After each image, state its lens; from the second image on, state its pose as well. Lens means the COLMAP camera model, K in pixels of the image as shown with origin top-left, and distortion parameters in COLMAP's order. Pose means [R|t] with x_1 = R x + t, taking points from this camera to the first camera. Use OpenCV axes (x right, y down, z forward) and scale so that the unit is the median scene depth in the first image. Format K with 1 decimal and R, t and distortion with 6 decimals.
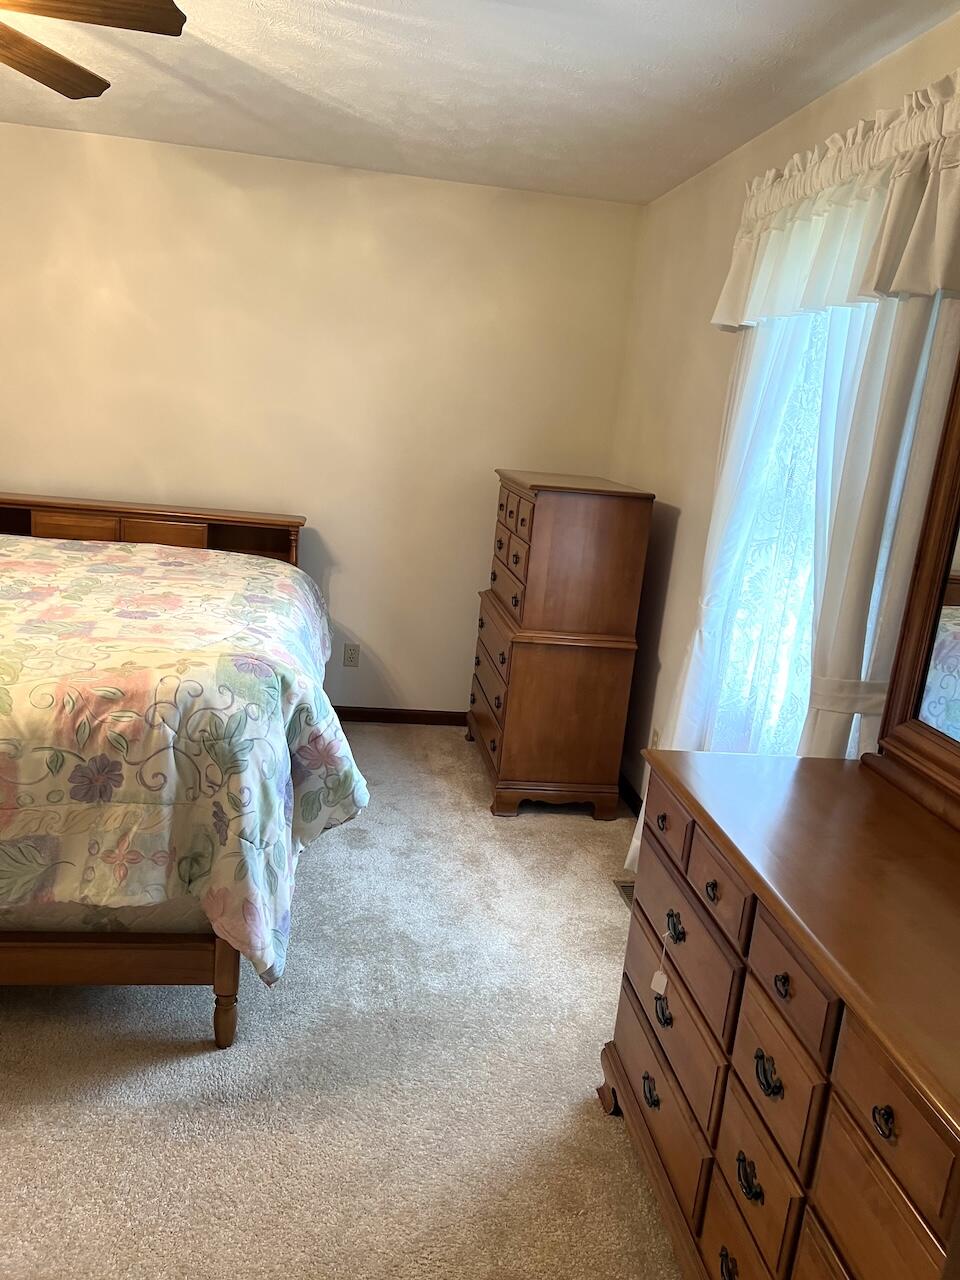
lens RADIAL K [[961.6, 0, 470.9], [0, 961.6, 649.5], [0, 0, 1]] dist [0.008328, 0.004106]
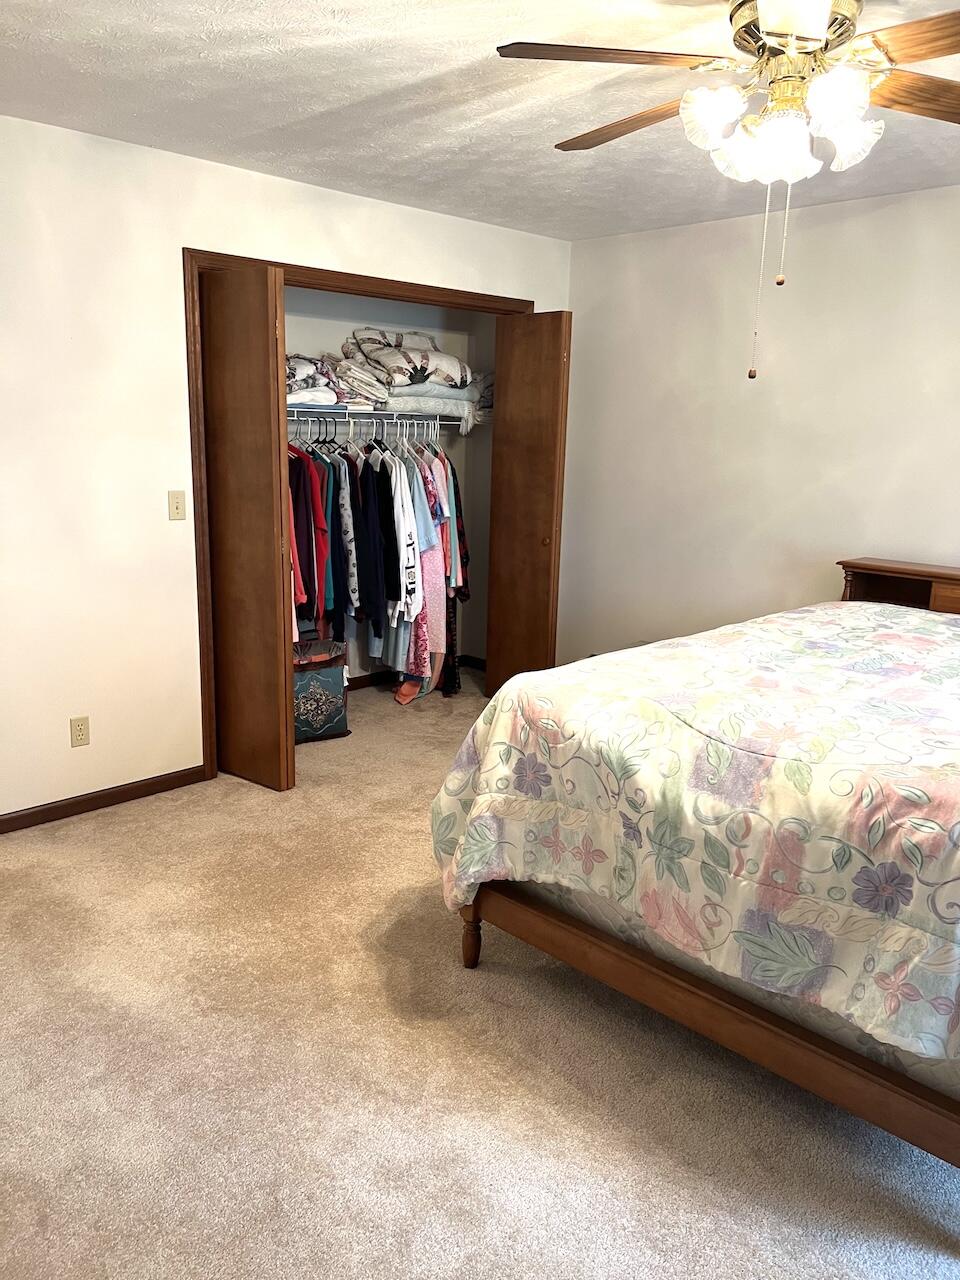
lens RADIAL K [[961.6, 0, 470.9], [0, 961.6, 649.5], [0, 0, 1]] dist [0.008328, 0.004106]
pose [[0.594948, 0.101897, -0.797279, 0.067512], [-0.156970, 0.987562, 0.009082, -0.030026], [0.788287, 0.119746, 0.603543, 0.144406]]
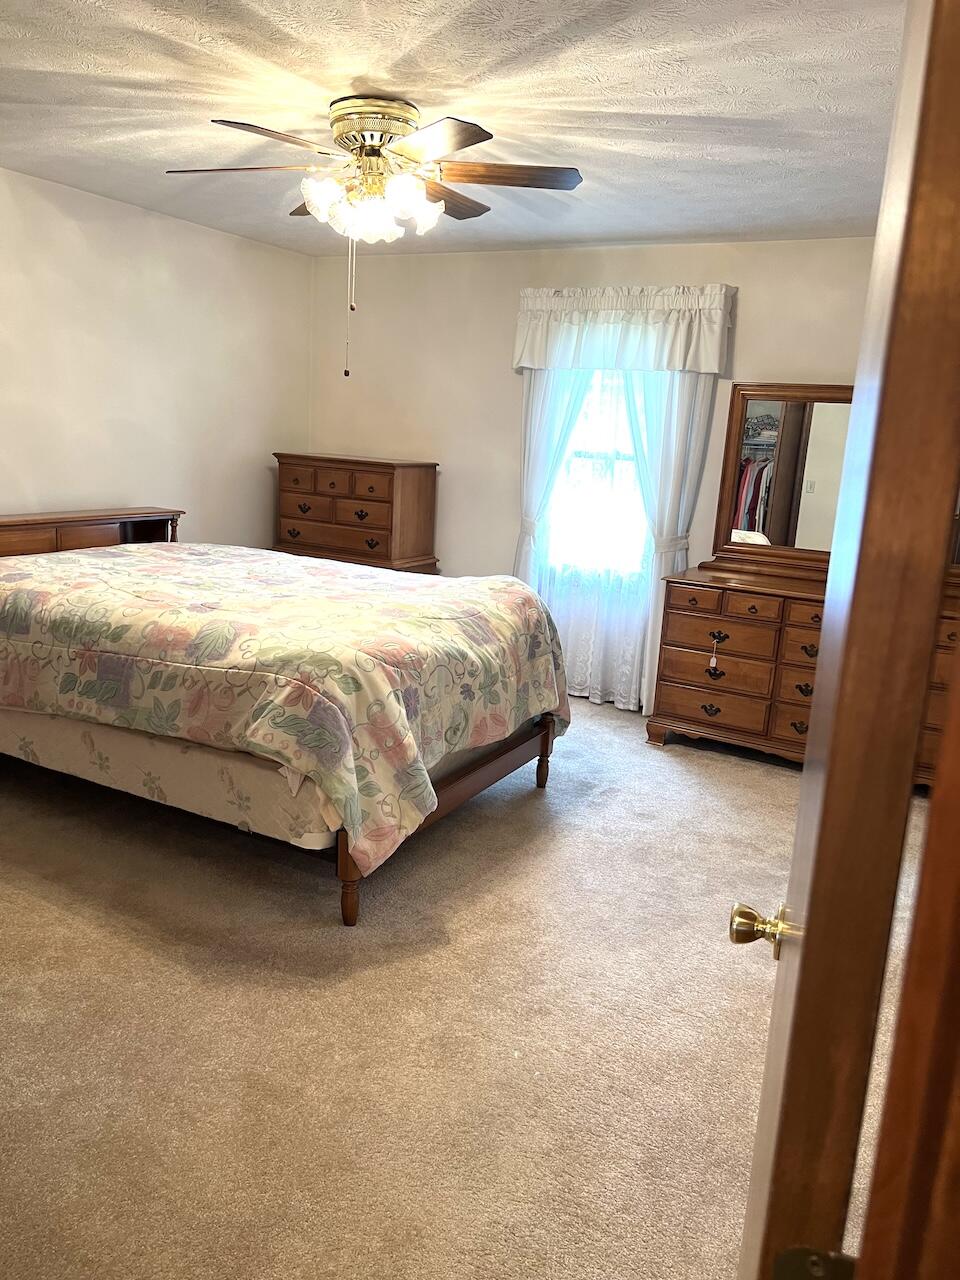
lens RADIAL K [[961.6, 0, 470.9], [0, 961.6, 649.5], [0, 0, 1]] dist [0.008328, 0.004106]
pose [[0.593865, -0.236490, 0.769023, -1.865323], [0.190735, 0.969960, 0.150991, -0.157331], [-0.781629, 0.057011, 0.621133, -0.038810]]
